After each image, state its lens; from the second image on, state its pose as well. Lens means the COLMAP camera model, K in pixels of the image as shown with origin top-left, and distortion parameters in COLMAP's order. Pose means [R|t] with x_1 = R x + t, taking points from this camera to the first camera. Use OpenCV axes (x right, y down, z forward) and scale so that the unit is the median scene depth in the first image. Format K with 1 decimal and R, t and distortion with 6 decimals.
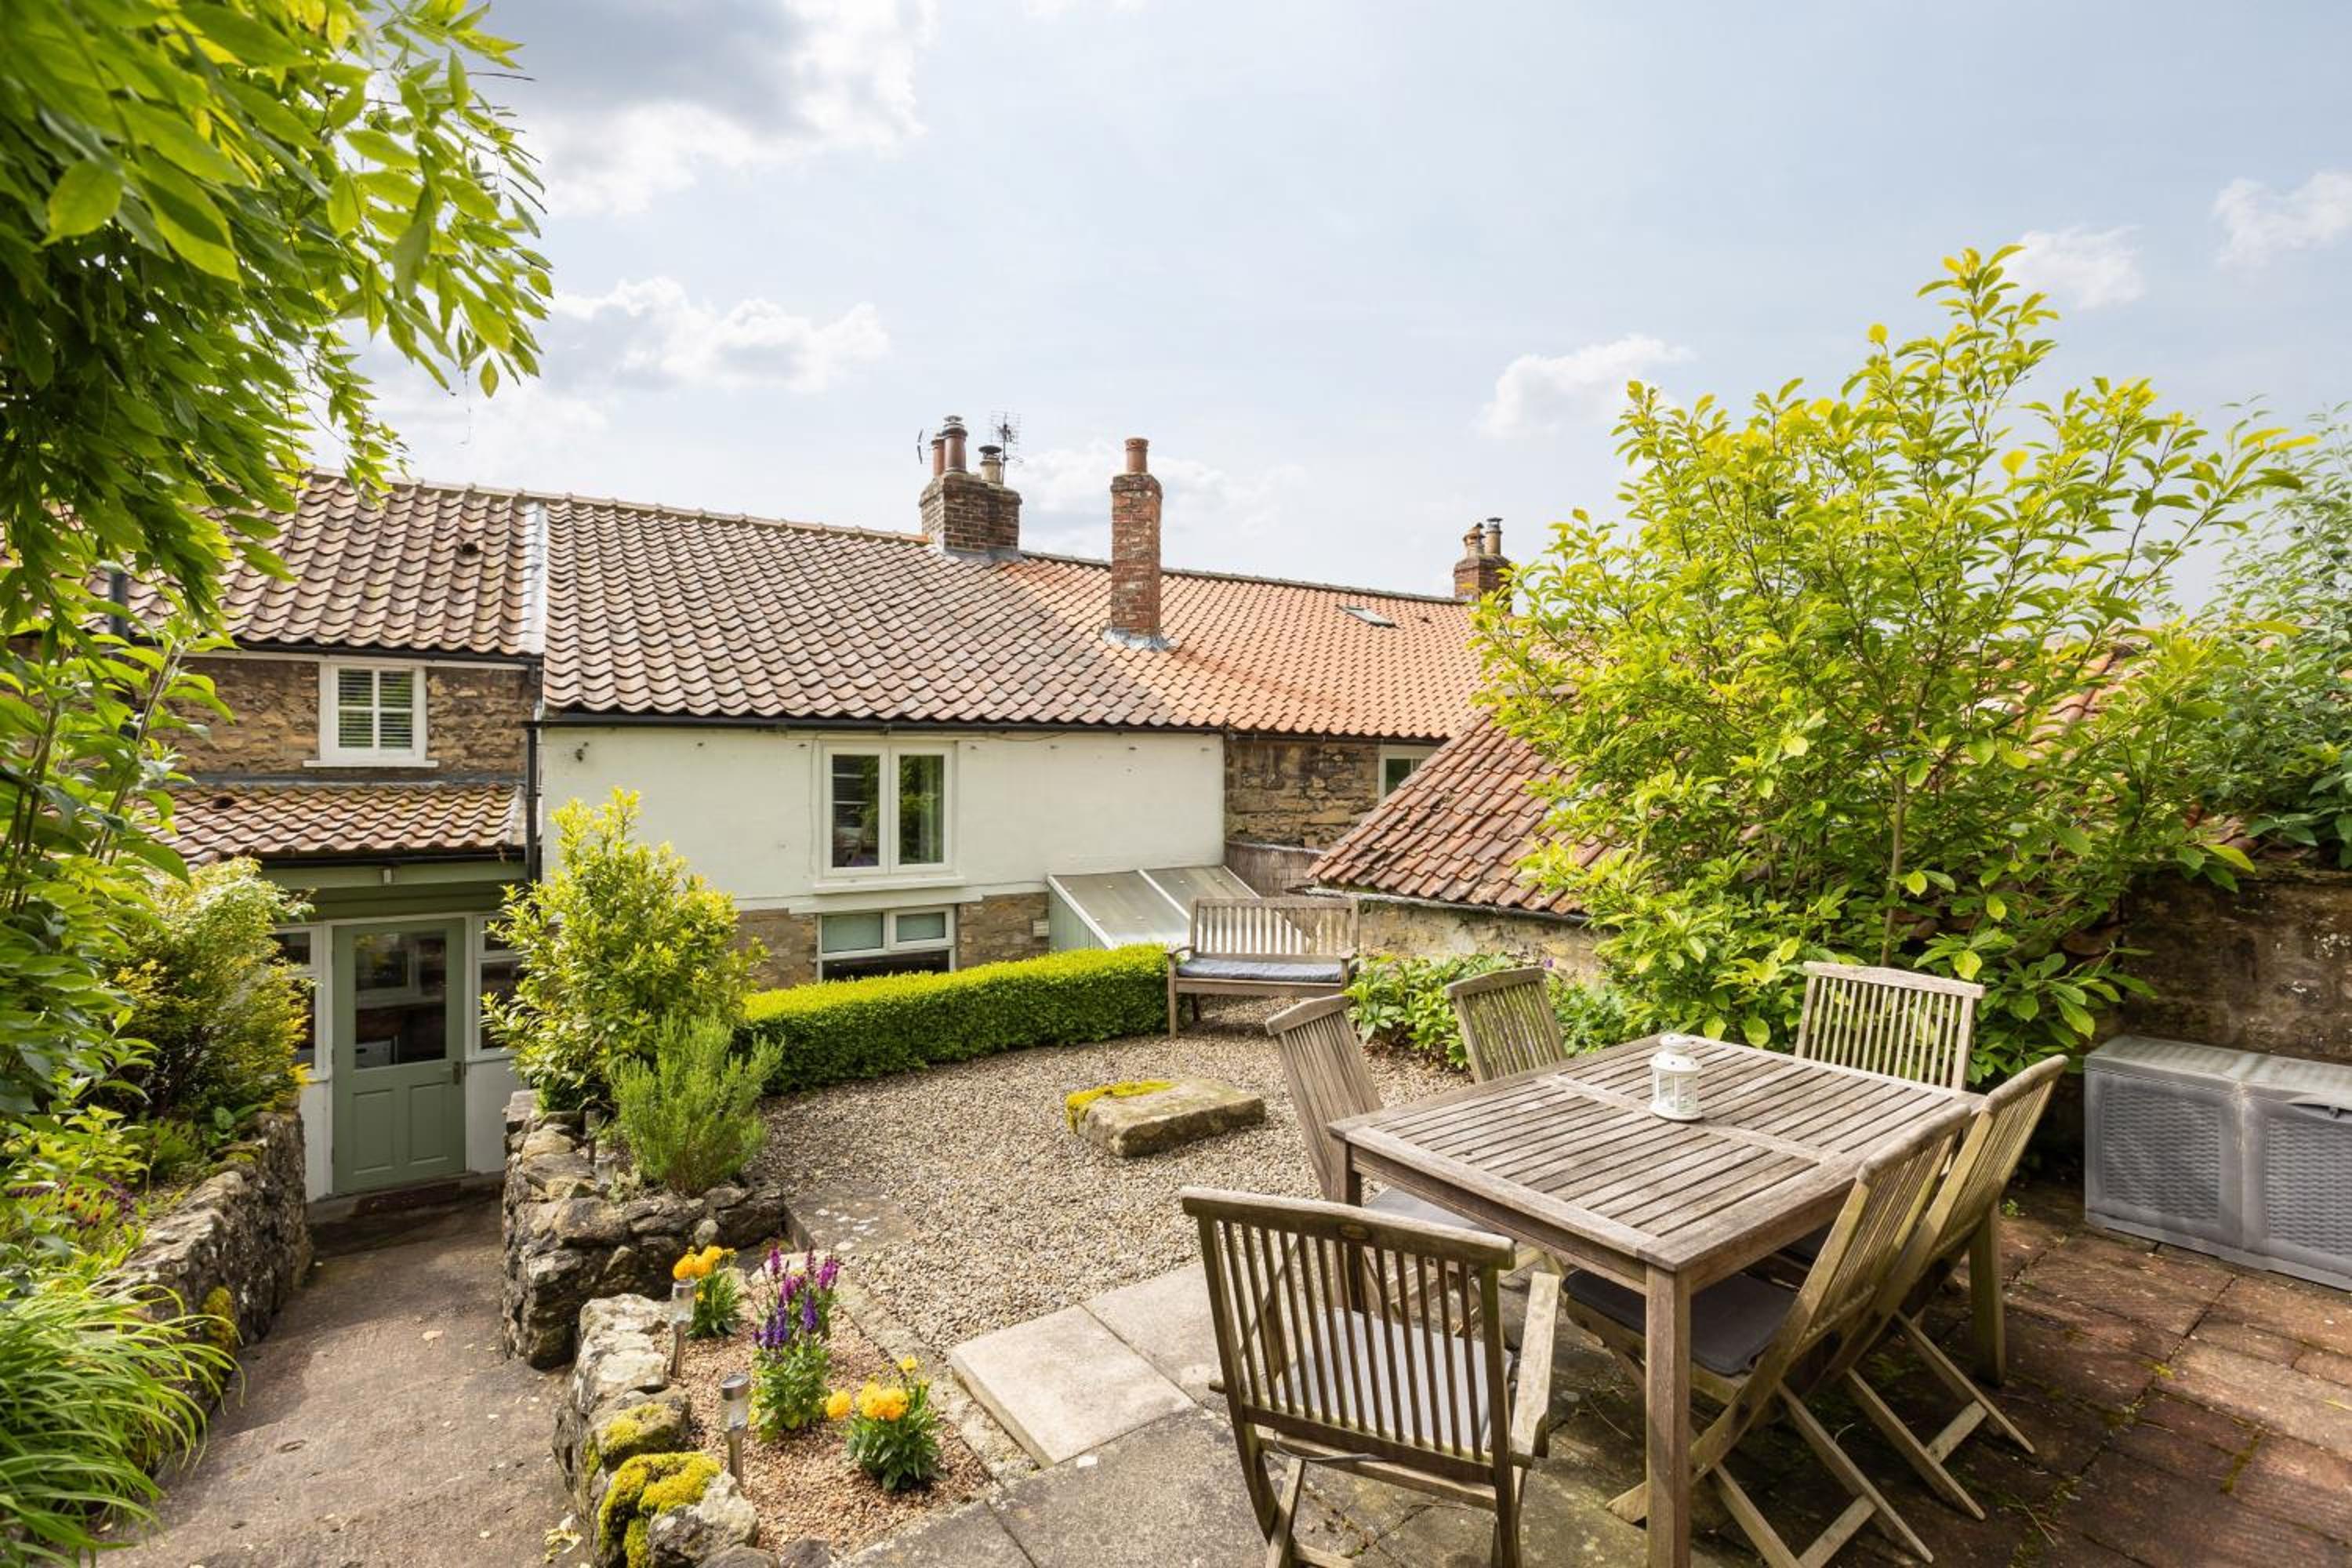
lens RADIAL K [[1049.2, 0, 1179.2], [0, 1049.2, 781.8], [0, 0, 1]] dist [0.000807, 0.000326]
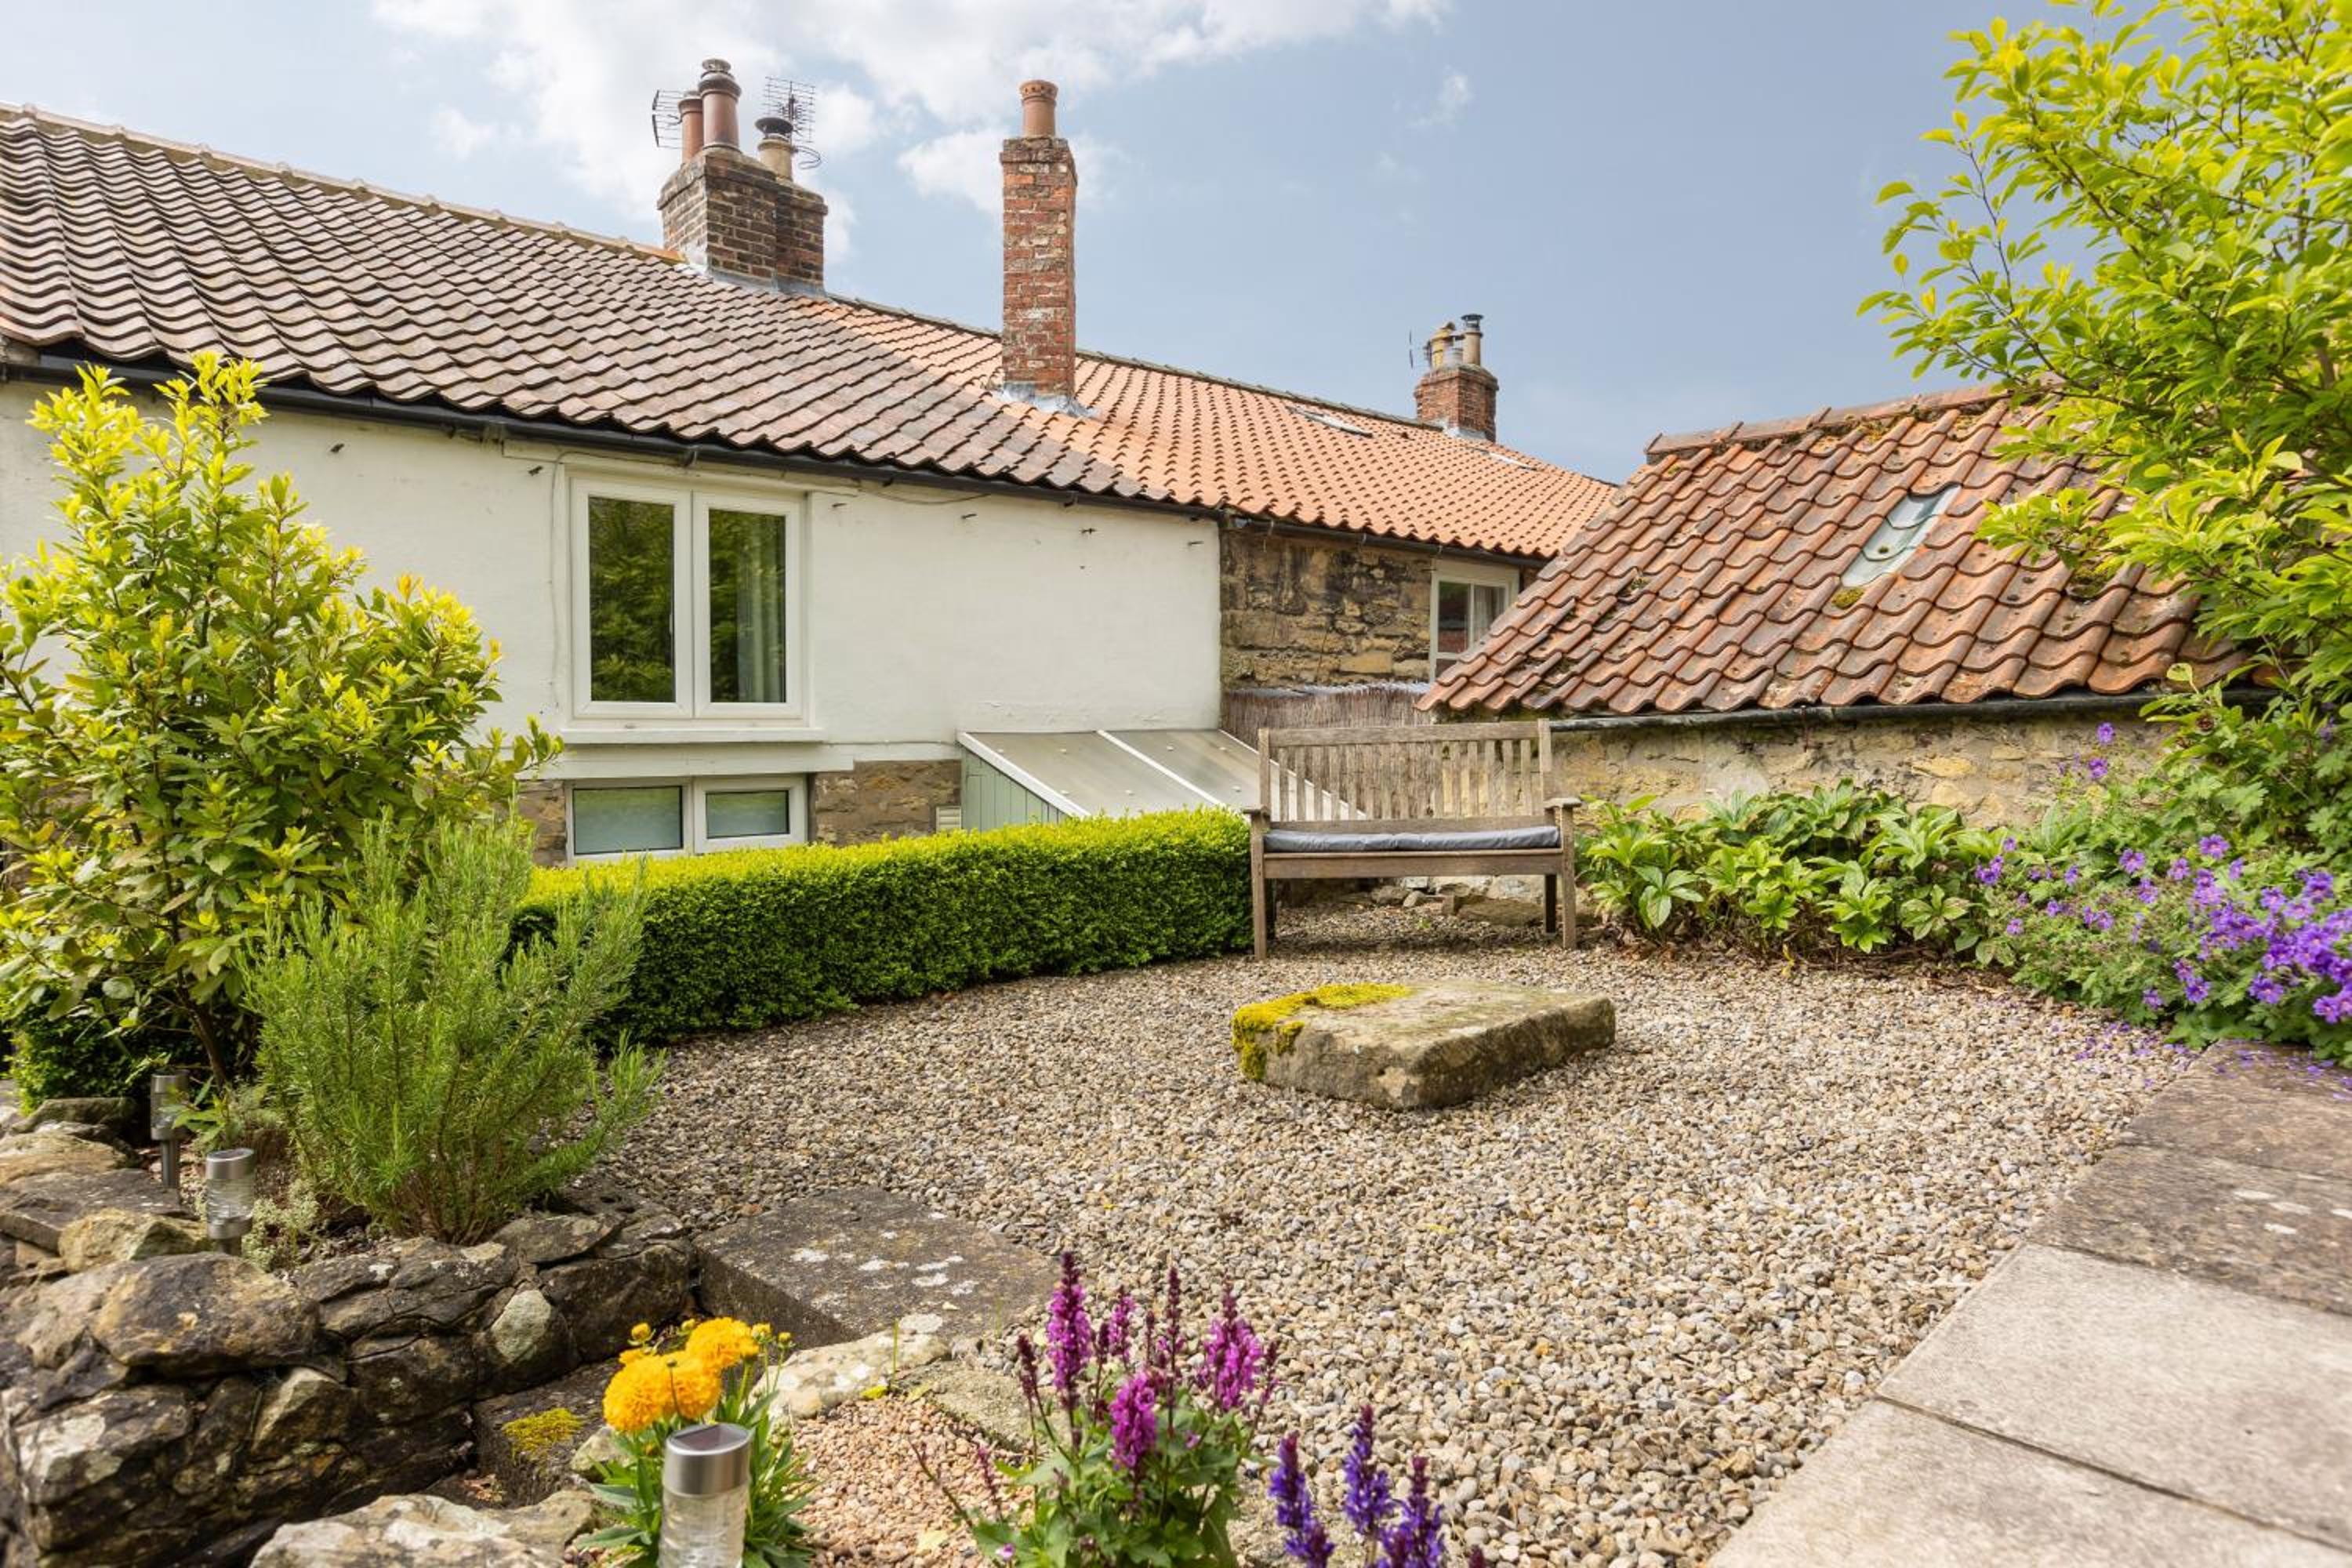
lens RADIAL K [[1366.6, 0, 1176.0], [0, 1366.6, 784.0], [0, 0, 1]] dist [0.003881, -0.000674]
pose [[0.985242, -0.008845, 0.170937, -0.142664], [0.004635, 0.999676, 0.025015, 0.104253], [-0.171103, -0.023854, 0.984964, 0.220284]]
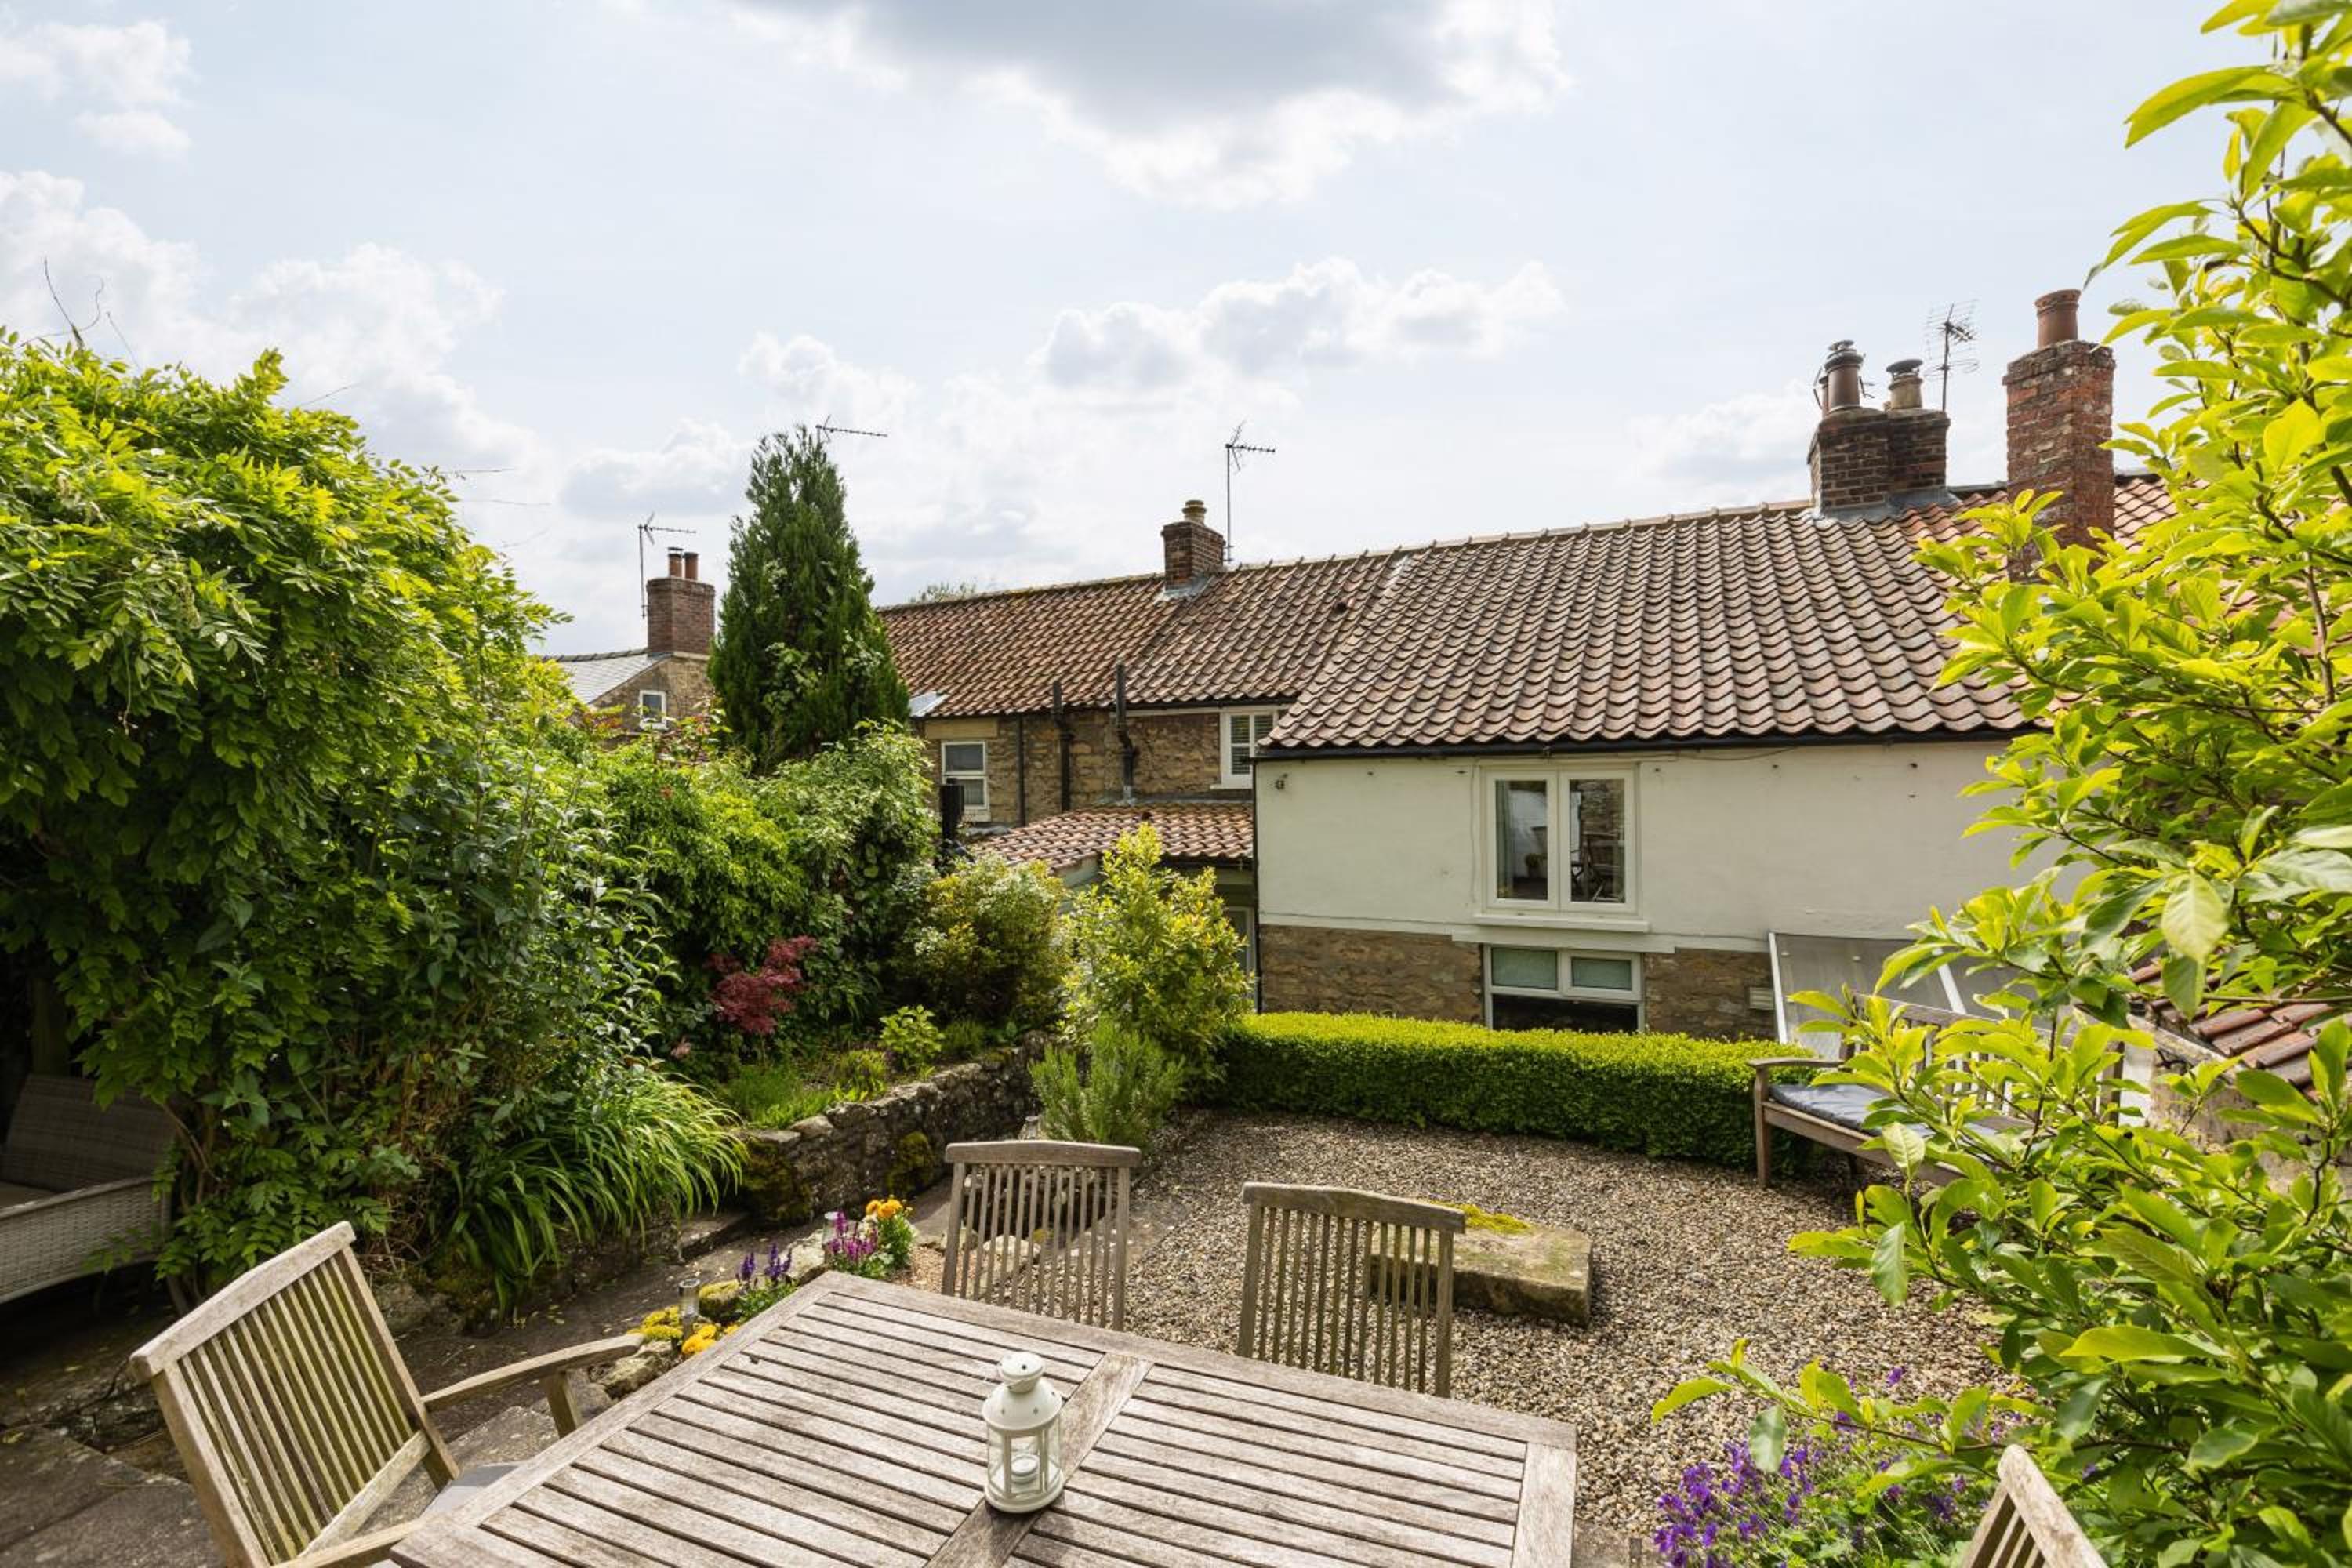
lens RADIAL K [[1049.2, 0, 1179.2], [0, 1049.2, 781.8], [0, 0, 1]] dist [0.000807, 0.000326]
pose [[0.533379, -0.001516, -0.845875, 0.311824], [0.005998, 0.999980, 0.001990, -0.027142], [0.845855, -0.006135, 0.533377, 0.228709]]
